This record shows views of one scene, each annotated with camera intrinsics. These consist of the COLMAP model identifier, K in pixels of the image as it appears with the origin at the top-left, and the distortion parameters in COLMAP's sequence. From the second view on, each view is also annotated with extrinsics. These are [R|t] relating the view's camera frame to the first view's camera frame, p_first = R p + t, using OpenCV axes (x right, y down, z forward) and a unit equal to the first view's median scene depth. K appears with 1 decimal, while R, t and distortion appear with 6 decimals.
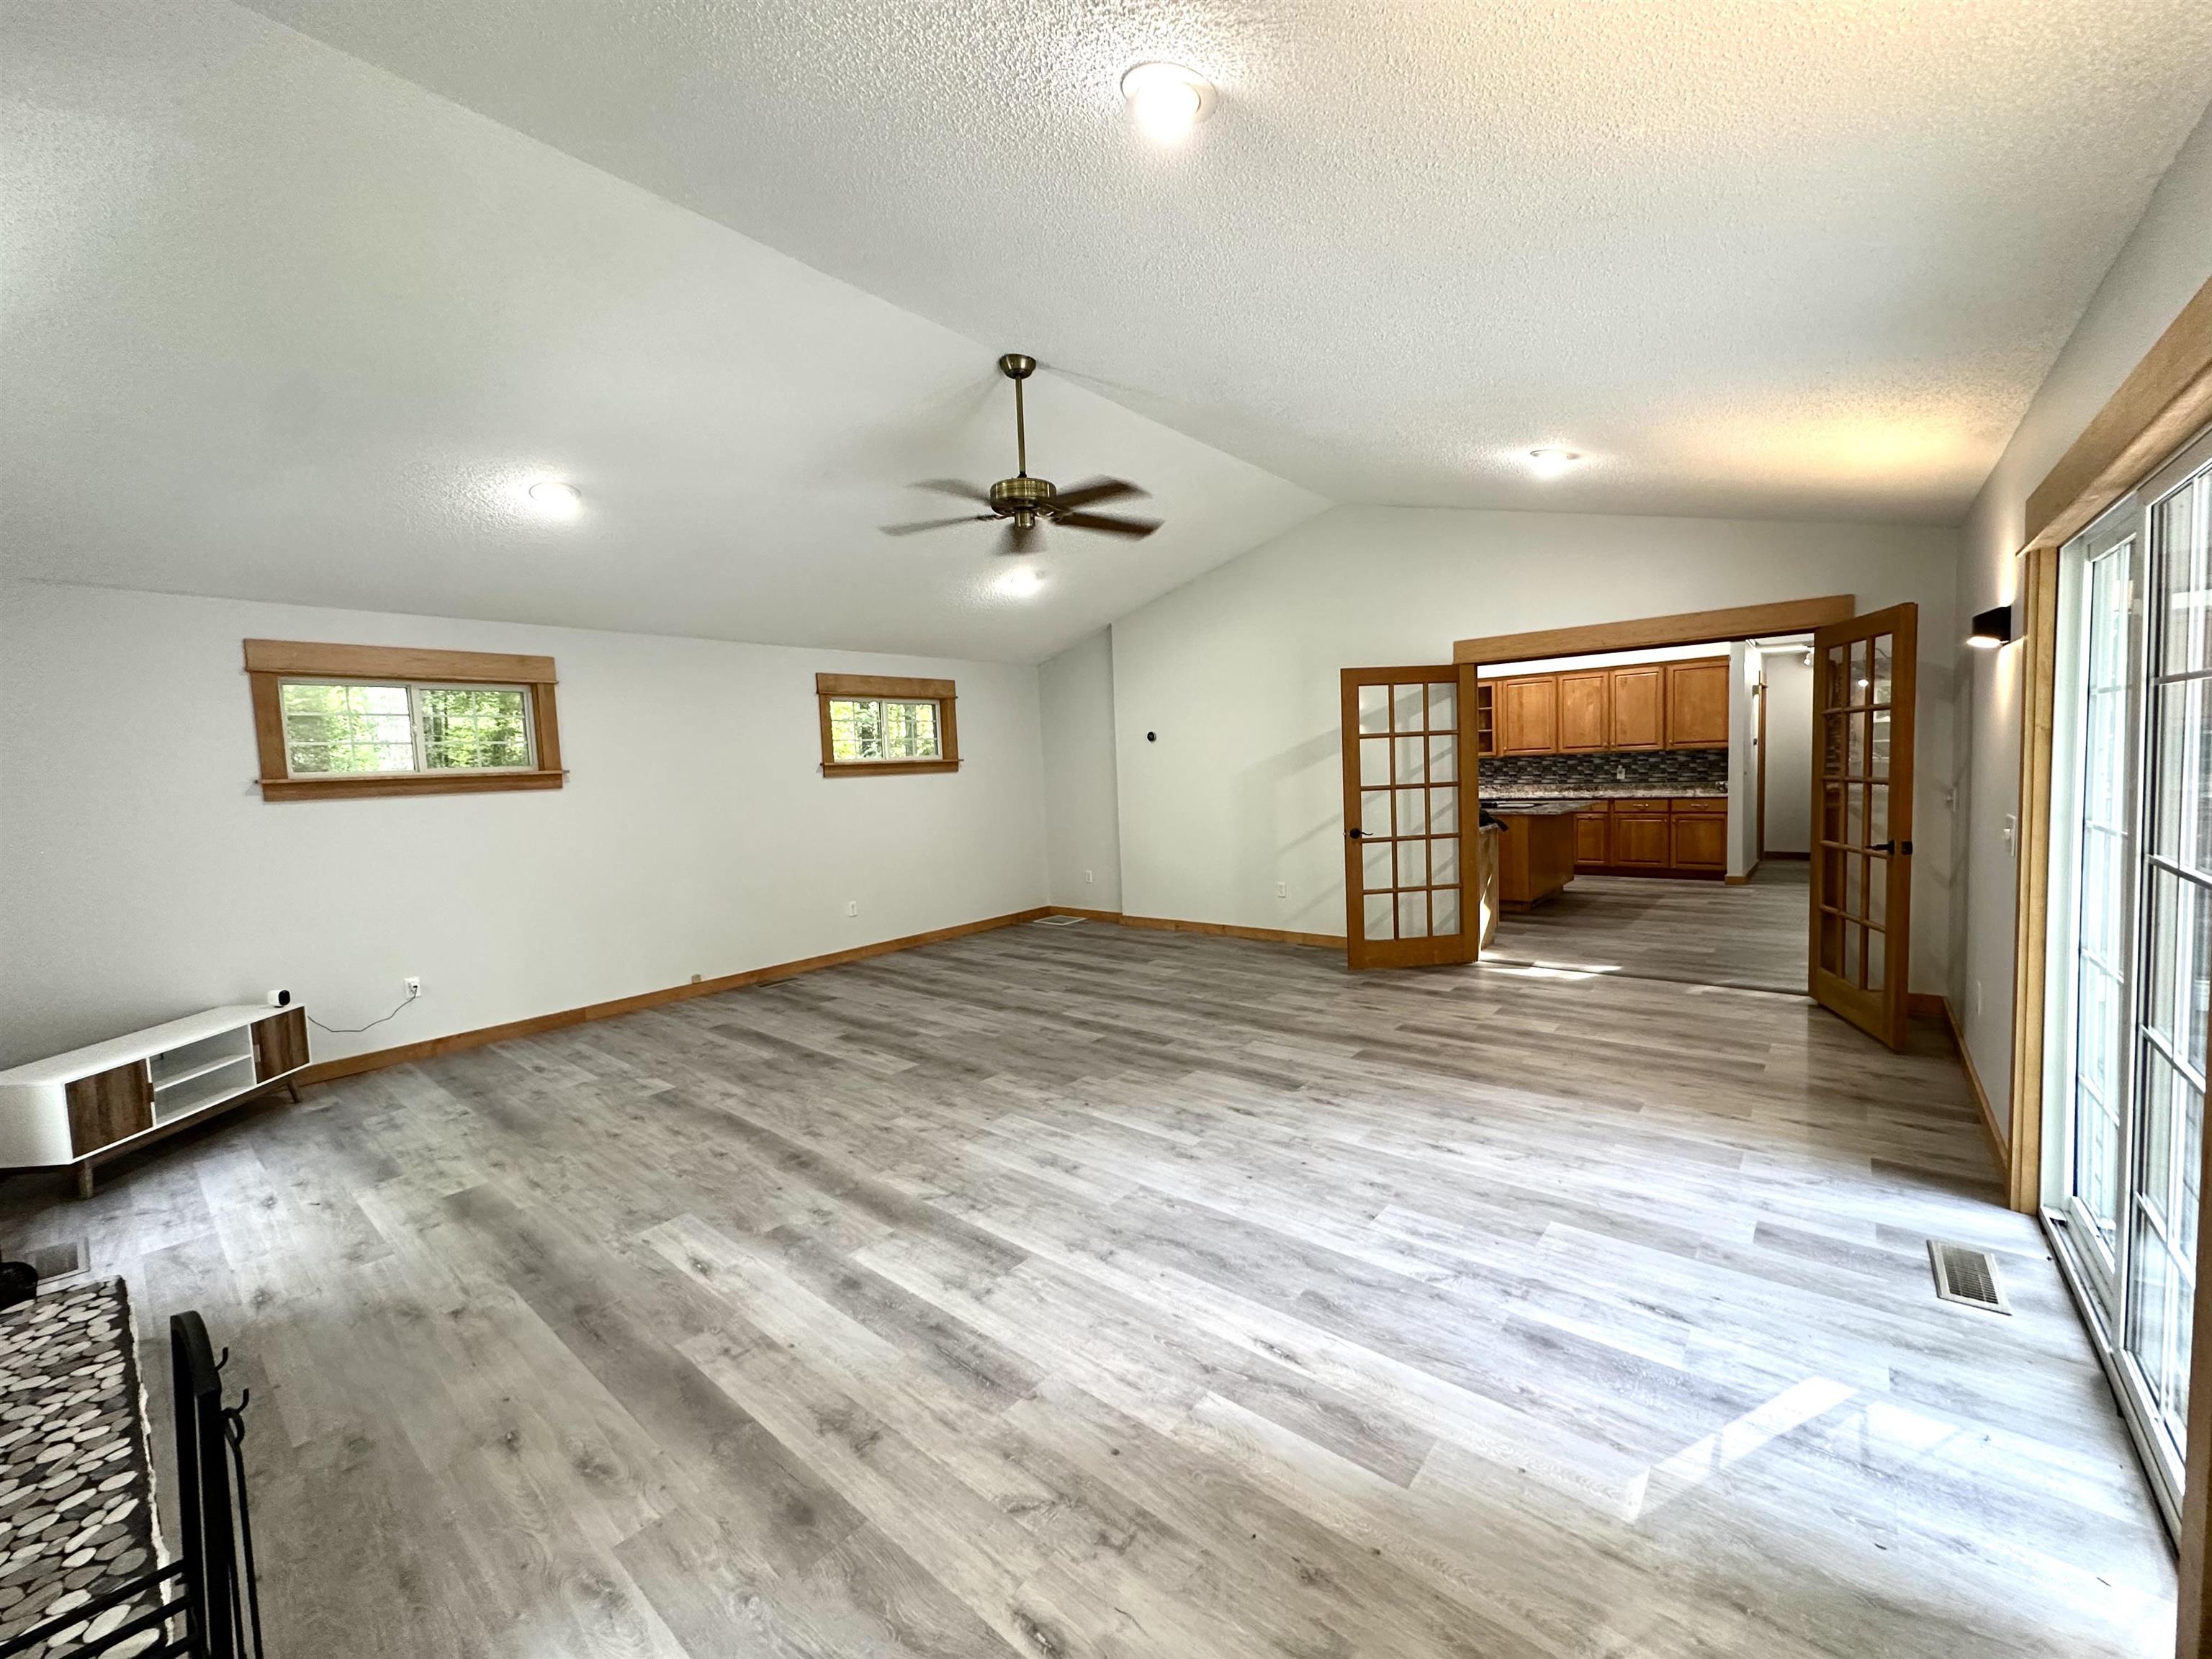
lens RADIAL K [[882.2, 0, 1105.8], [0, 882.2, 822.7], [0, 0, 1]] dist [-0.004258, 0.000582]
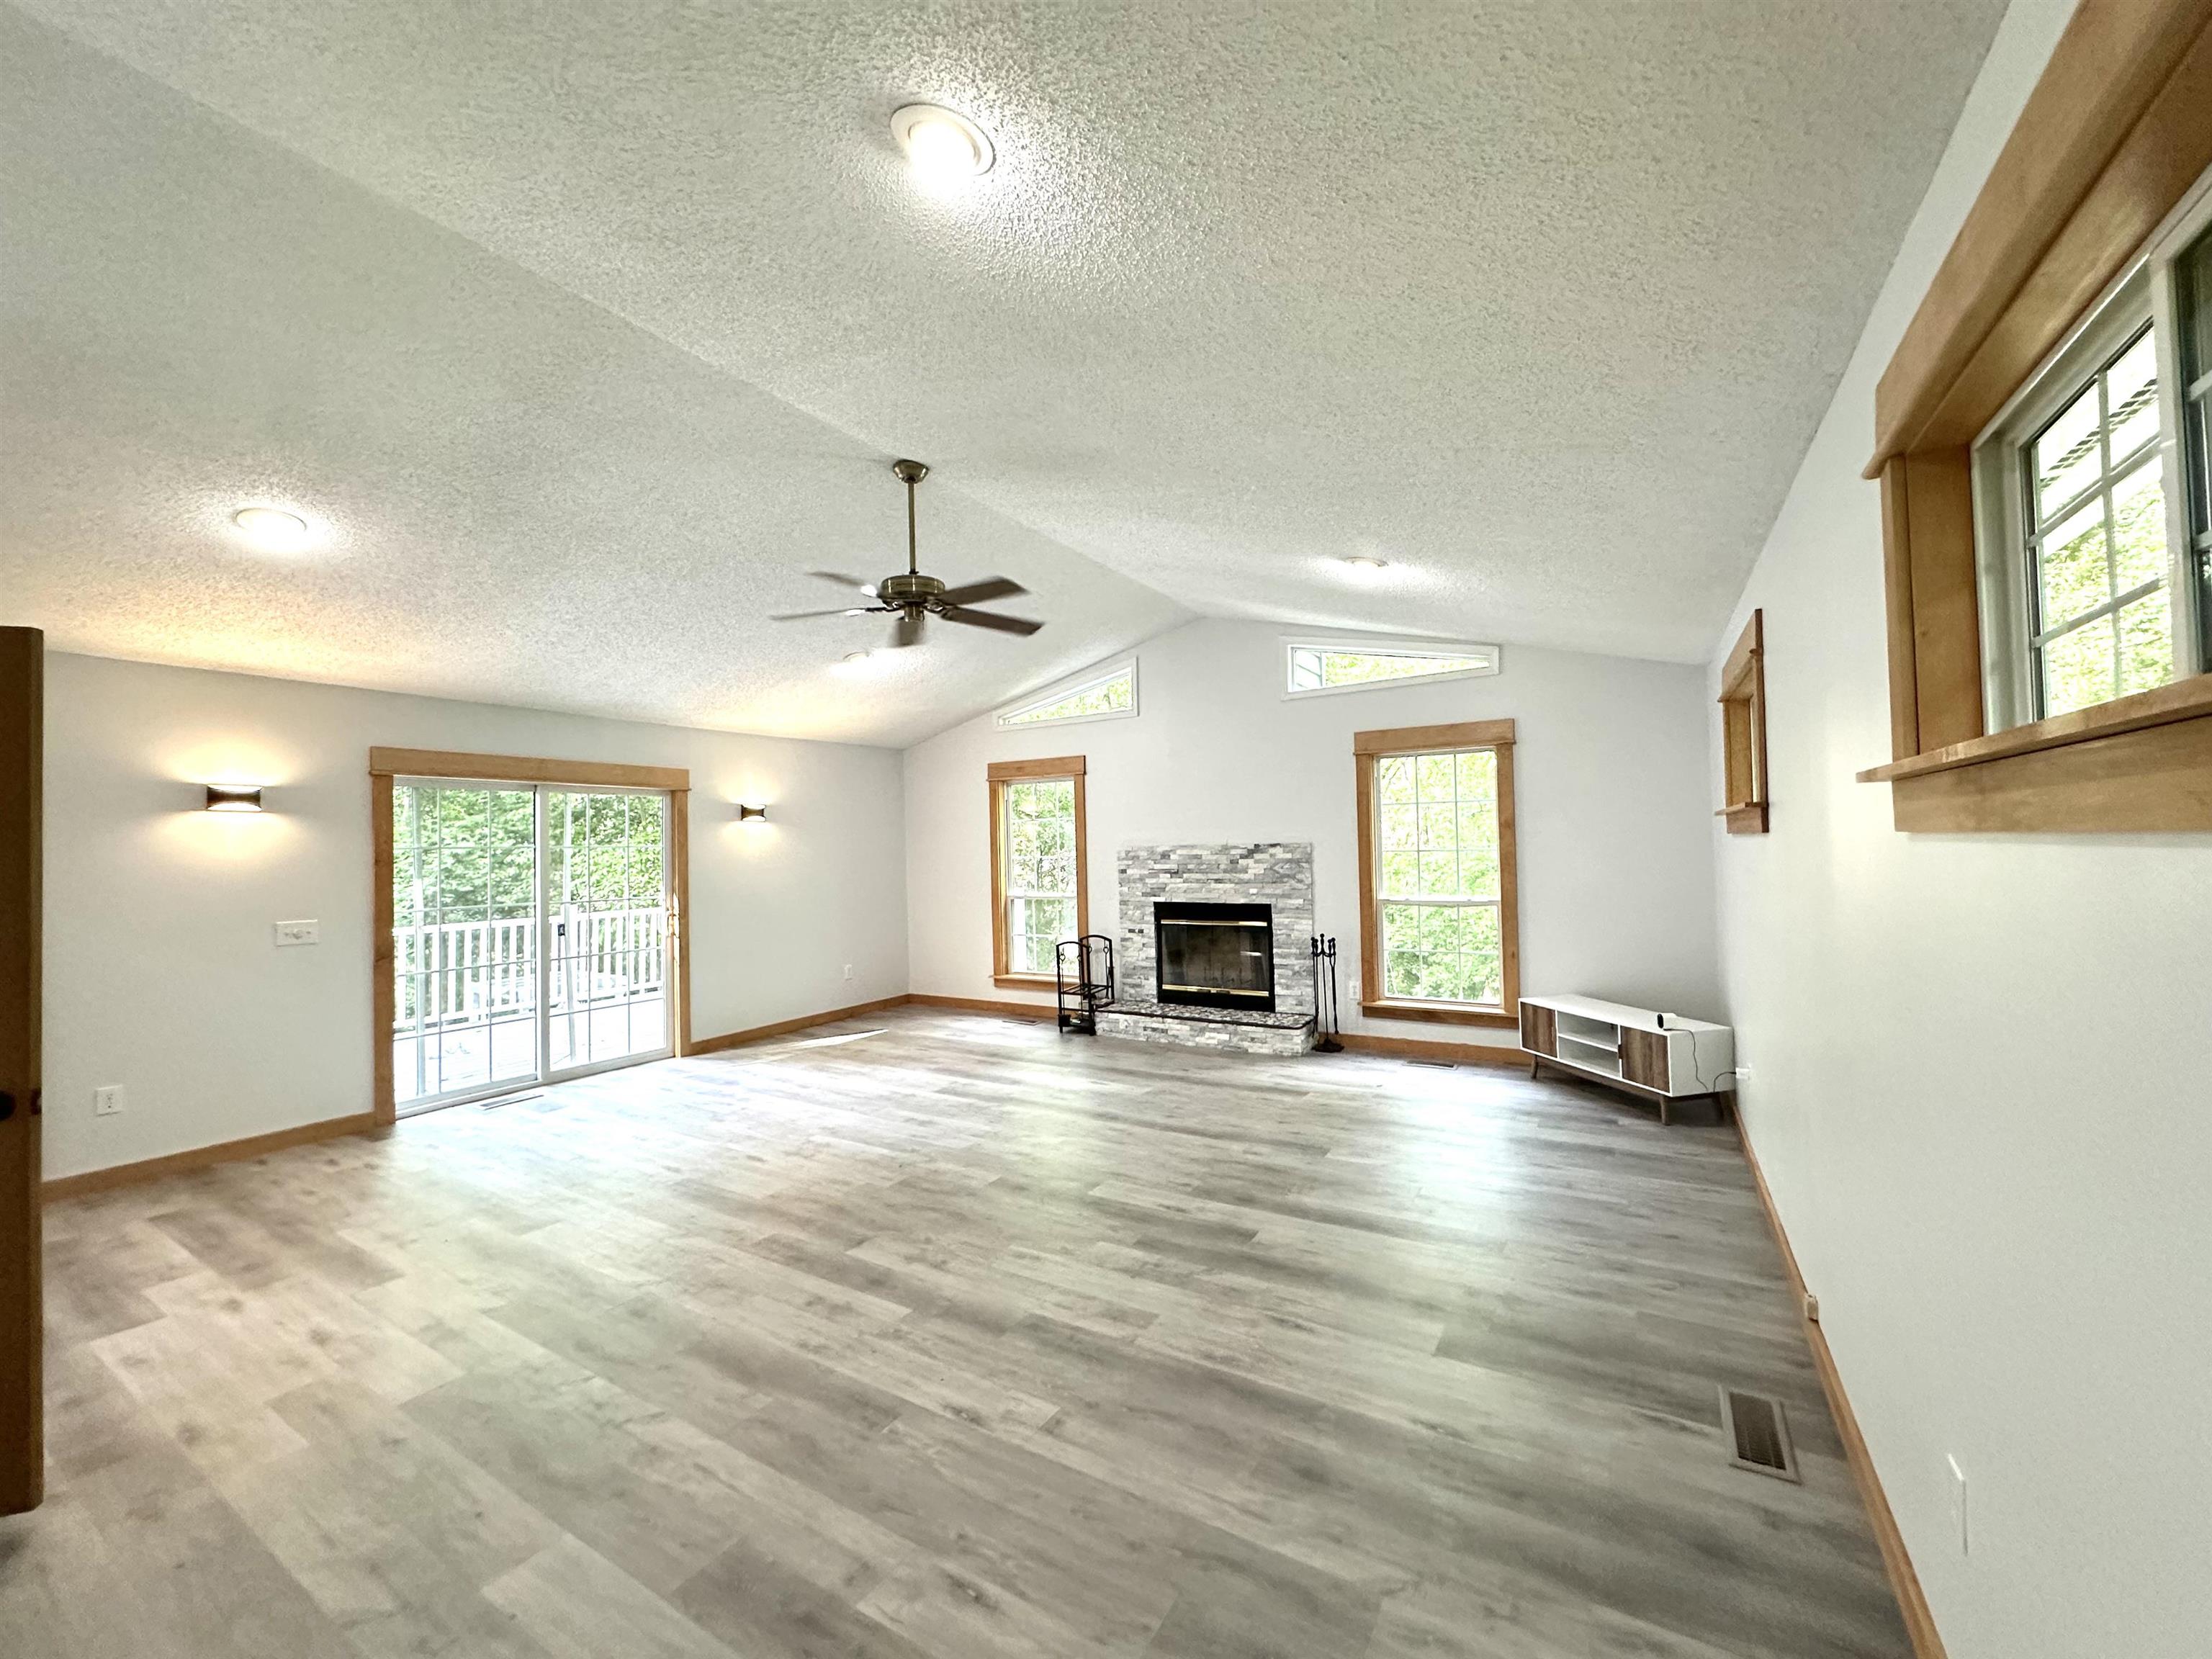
lens RADIAL K [[882.2, 0, 1111.5], [0, 882.2, 822.7], [0, 0, 1]] dist [-0.004258, 0.000582]
pose [[-0.985217, 0.059736, -0.160561, -0.127995], [0.053063, 0.997552, 0.045535, -0.123509], [0.162888, 0.036342, -0.985975, 1.937614]]
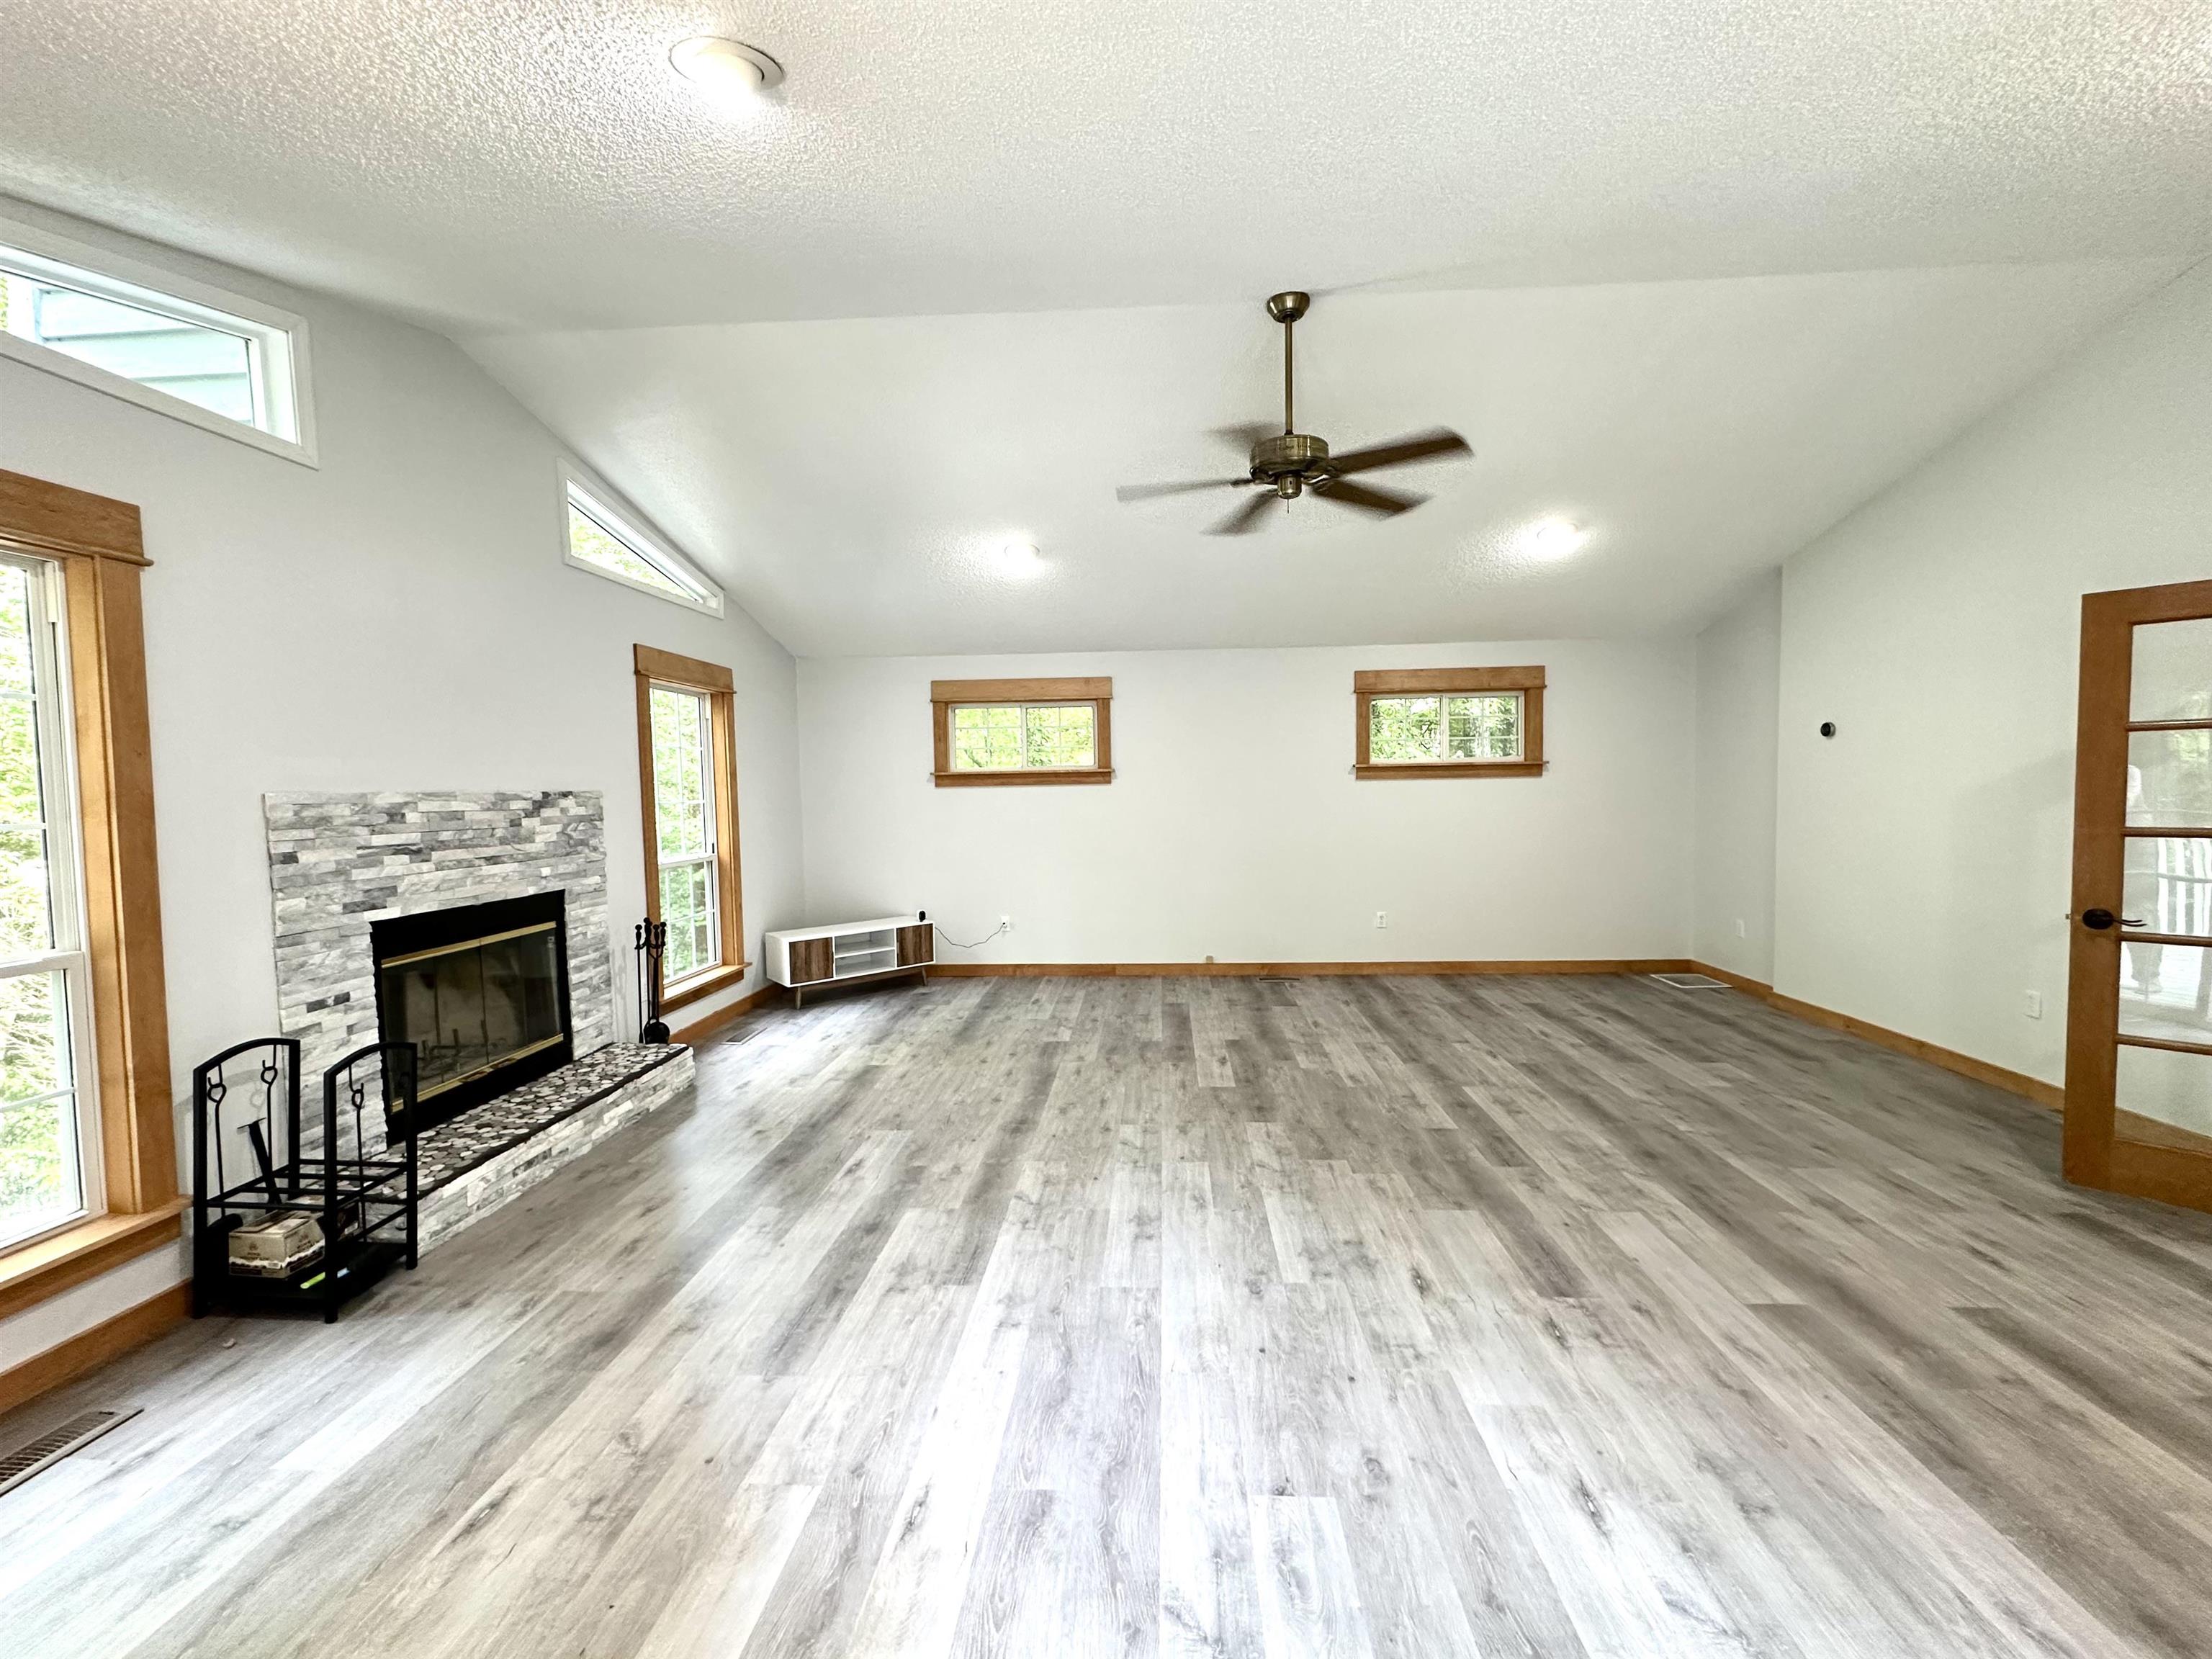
lens RADIAL K [[882.2, 0, 1107.1], [0, 882.2, 822.5], [0, 0, 1]] dist [-0.004258, 0.000582]
pose [[0.597532, 0.065053, -0.799202, 0.473008], [-0.060688, 0.997514, 0.035821, -0.036627], [0.799545, 0.027098, 0.599994, 0.334681]]
